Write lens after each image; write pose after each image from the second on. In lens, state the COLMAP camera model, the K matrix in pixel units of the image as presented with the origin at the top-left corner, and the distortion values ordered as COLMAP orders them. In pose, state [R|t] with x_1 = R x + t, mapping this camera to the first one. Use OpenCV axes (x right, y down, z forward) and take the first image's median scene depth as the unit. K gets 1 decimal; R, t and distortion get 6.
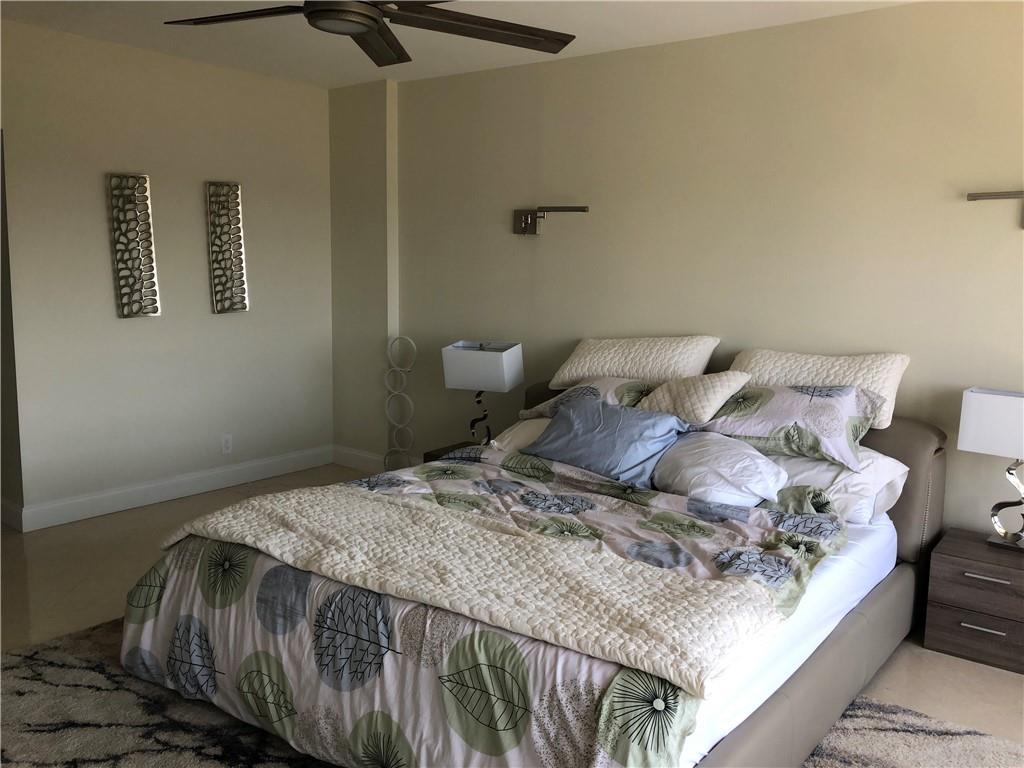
lens RADIAL K [[828.1, 0, 512.8], [0, 828.1, 365.4], [0, 0, 1]] dist [0.001303, 0.001176]
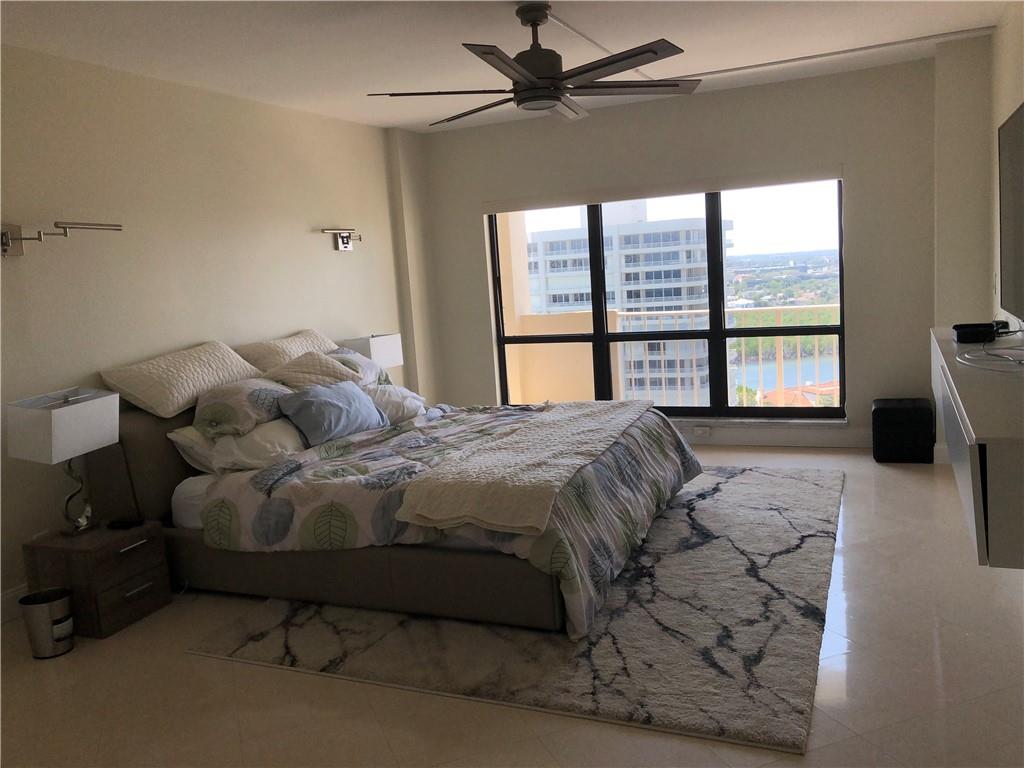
lens RADIAL K [[836.6, 0, 508.6], [0, 836.6, 380.7], [0, 0, 1]] dist [-0.003545, -0.006264]
pose [[-0.241531, -0.126408, 0.962125, -1.633657], [0.177927, 0.968901, 0.171965, -0.181822], [-0.953942, 0.212723, -0.211528, 1.410124]]
